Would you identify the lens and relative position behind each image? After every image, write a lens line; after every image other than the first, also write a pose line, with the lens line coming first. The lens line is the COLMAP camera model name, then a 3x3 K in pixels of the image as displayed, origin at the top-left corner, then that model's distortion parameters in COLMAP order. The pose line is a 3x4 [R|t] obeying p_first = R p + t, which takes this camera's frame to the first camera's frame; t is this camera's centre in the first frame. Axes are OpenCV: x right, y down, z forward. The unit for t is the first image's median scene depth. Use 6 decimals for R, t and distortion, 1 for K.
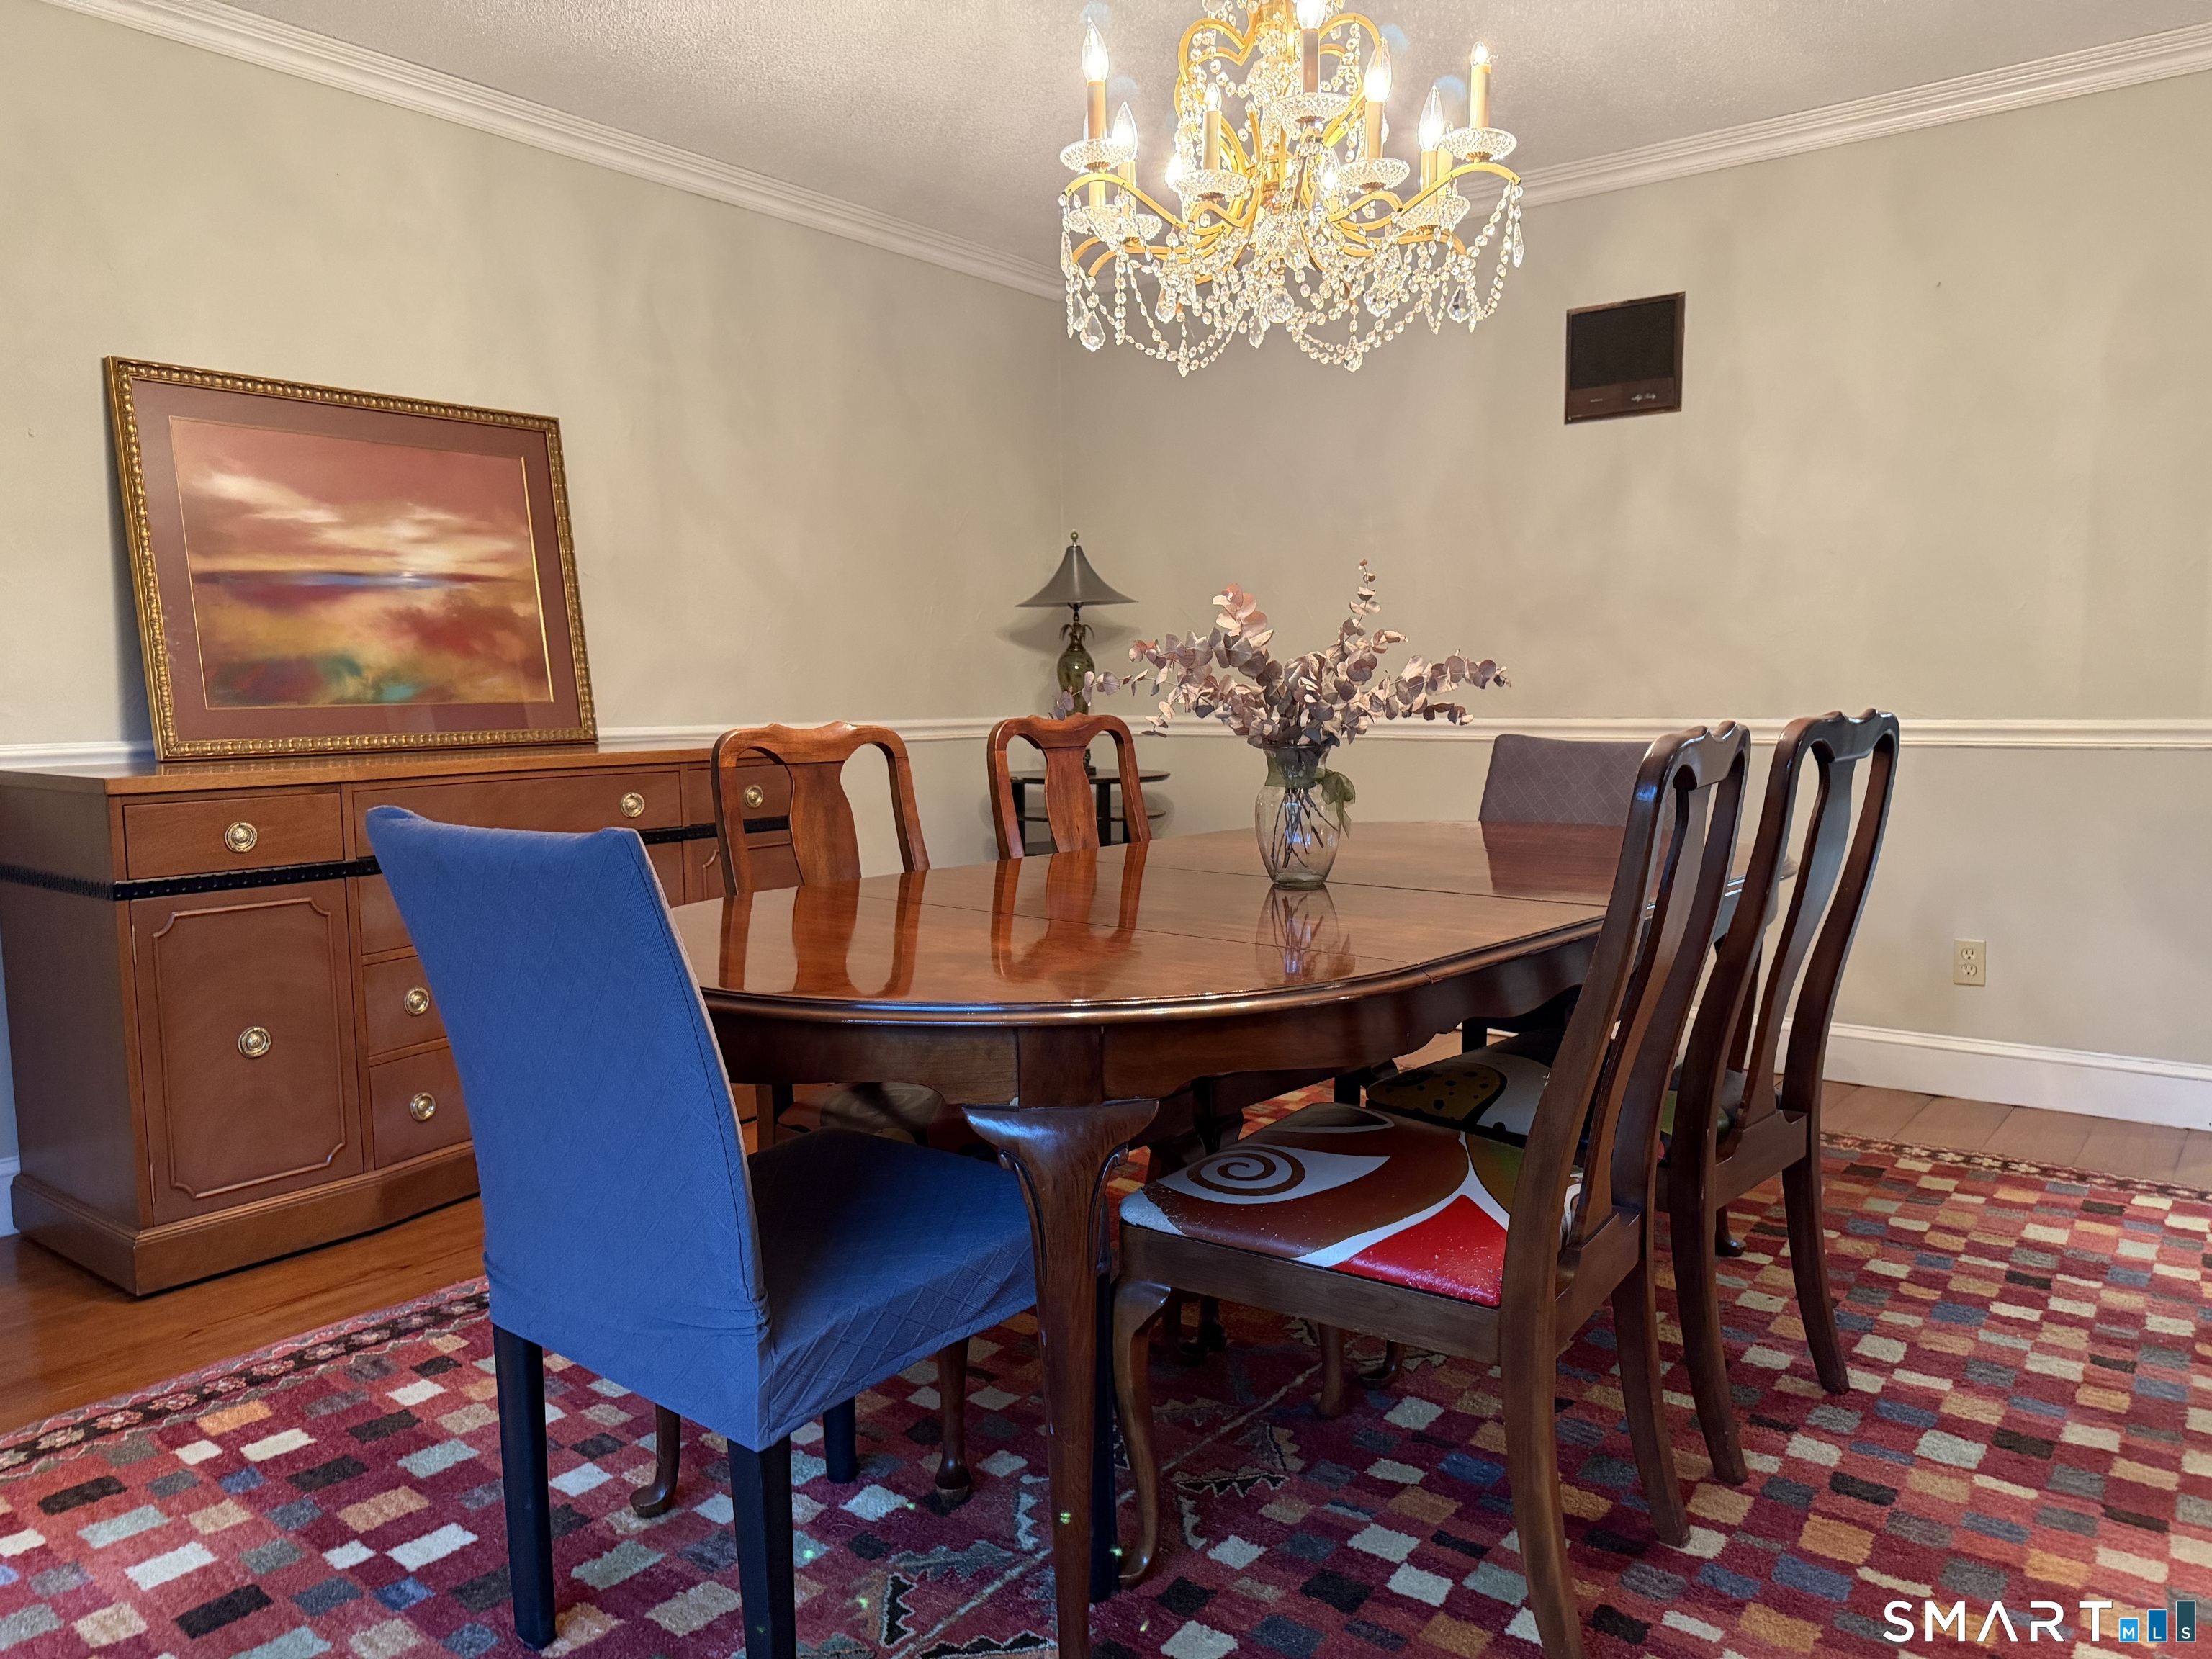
lens RADIAL K [[1563.9, 0, 1106.0], [0, 1563.9, 829.5], [0, 0, 1]] dist [0.102186, -0.134749]
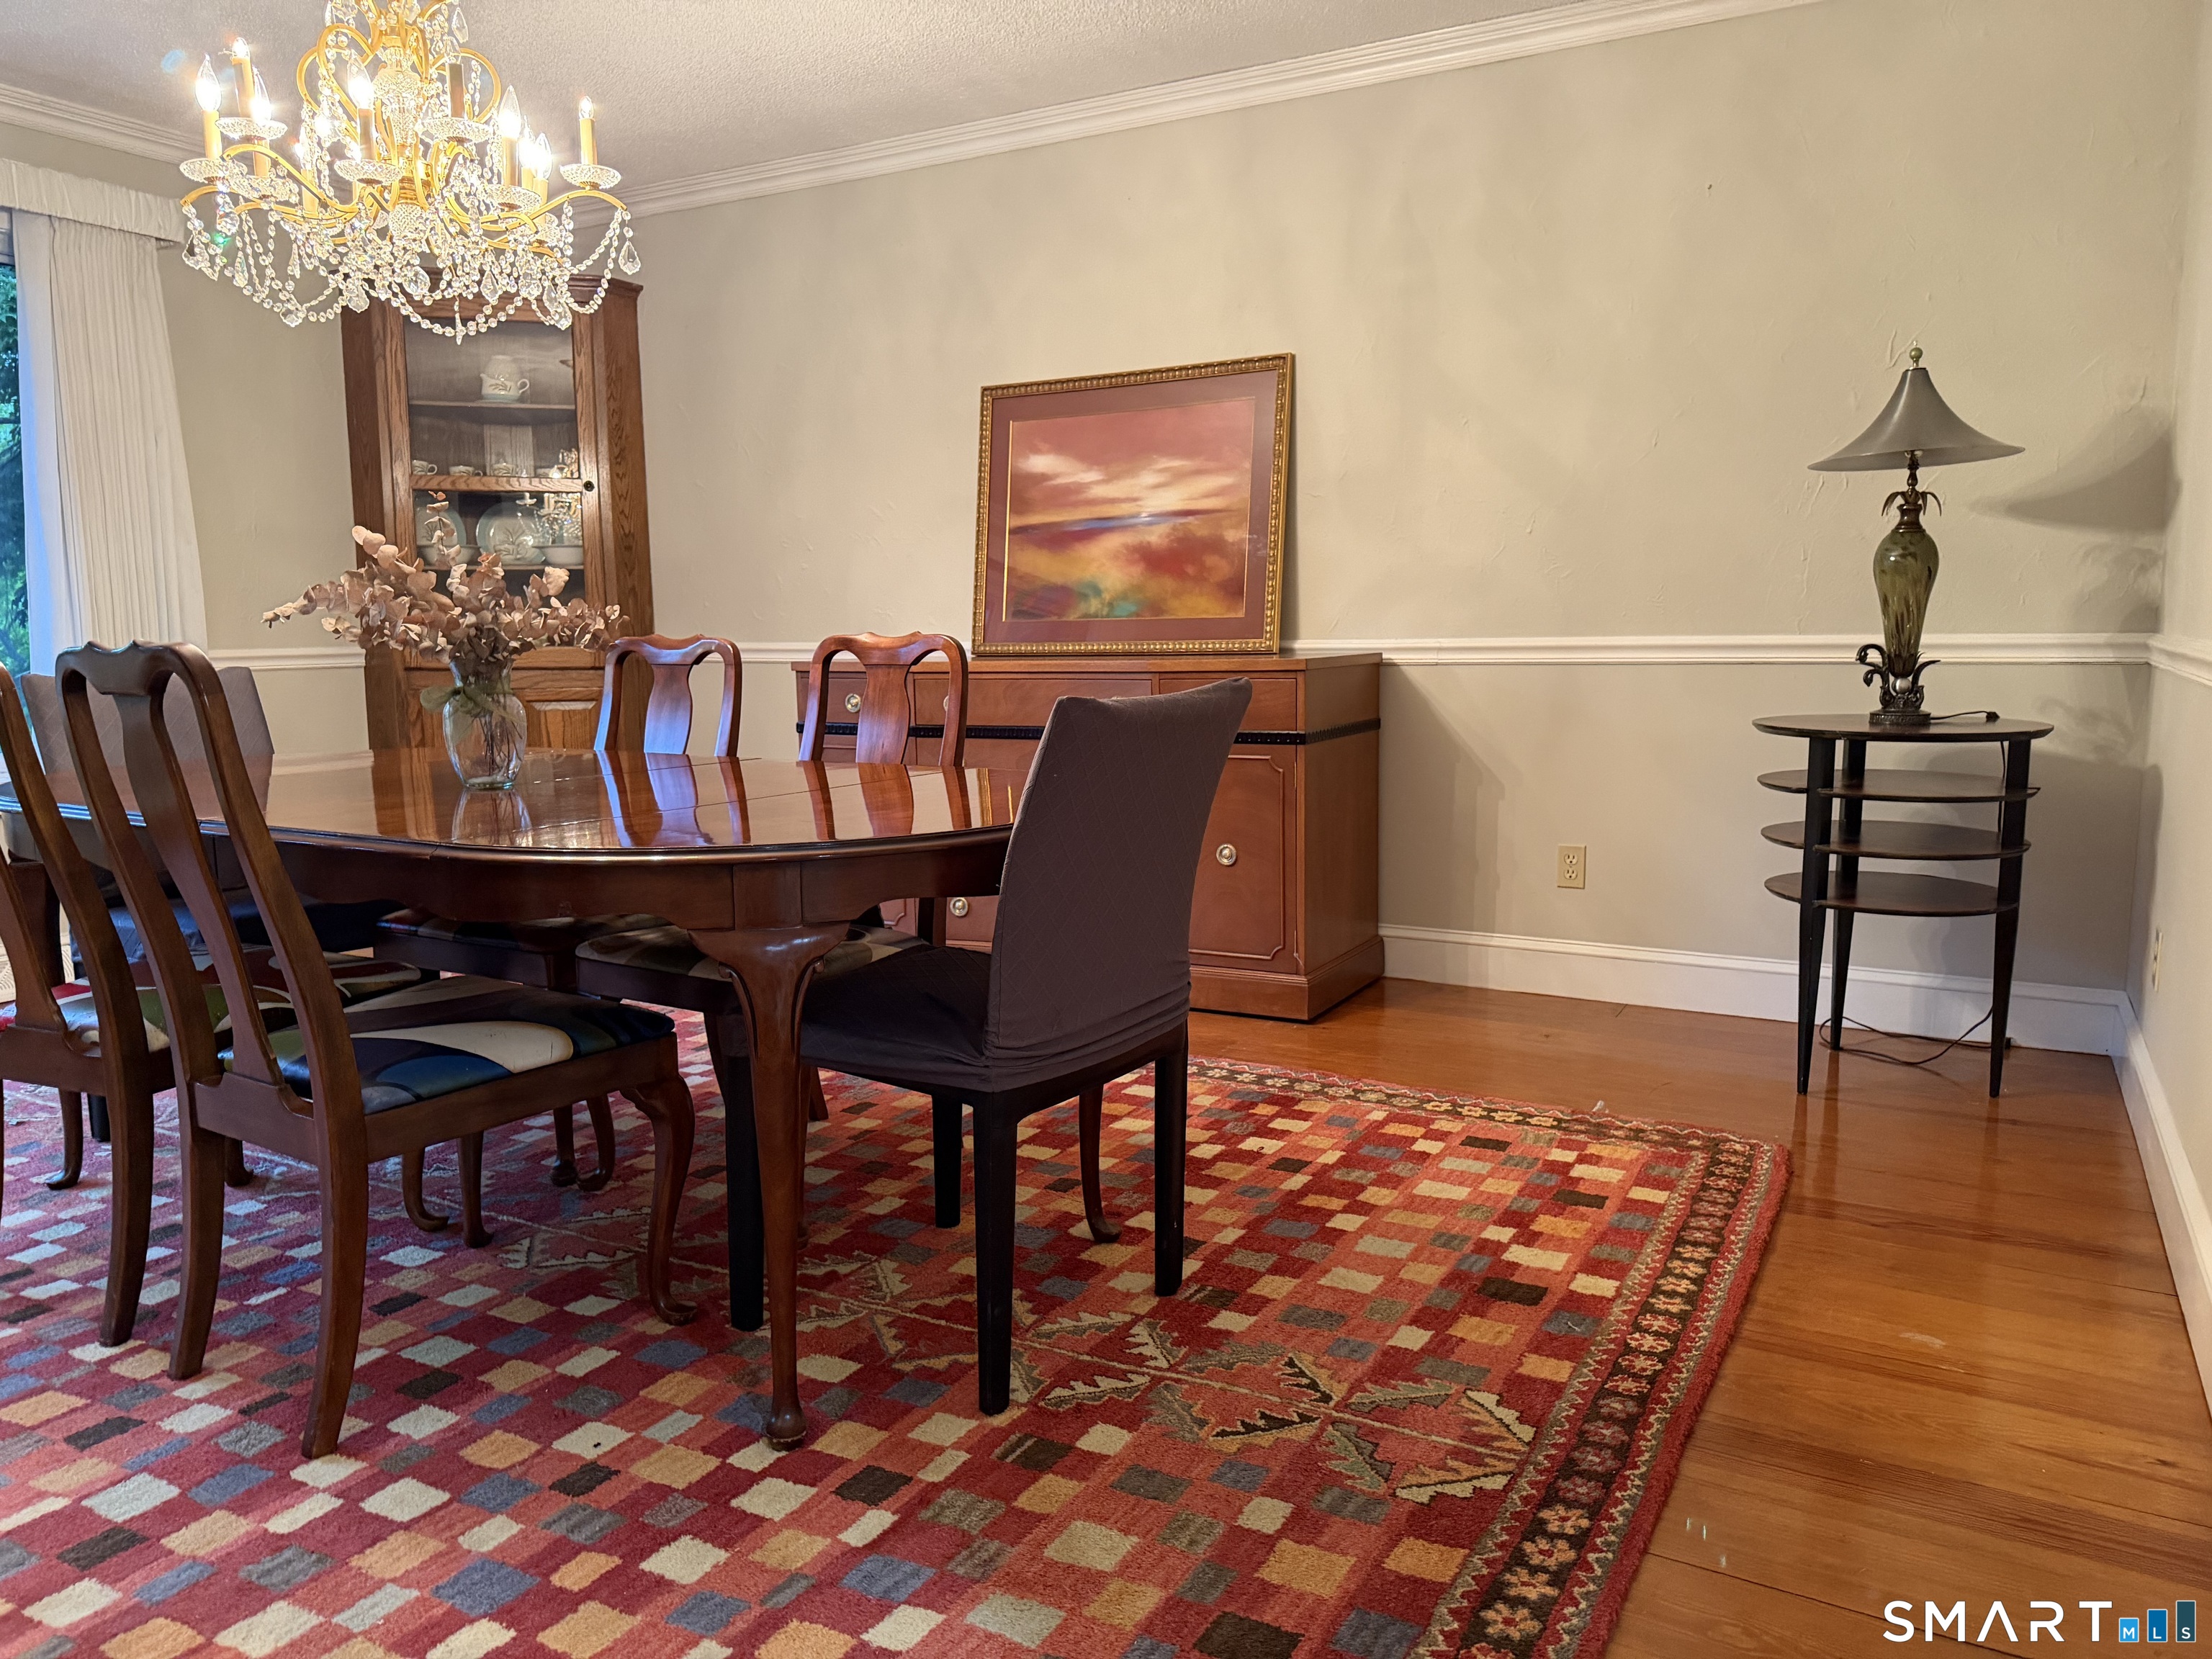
lens RADIAL K [[1563.9, 0, 1106.0], [0, 1563.9, 829.5], [0, 0, 1]] dist [0.102186, -0.134749]
pose [[0.147448, 0.140268, -0.979073, 0.830222], [-0.078928, 0.988405, 0.129718, -0.074295], [0.985916, 0.058149, 0.156810, 0.806133]]
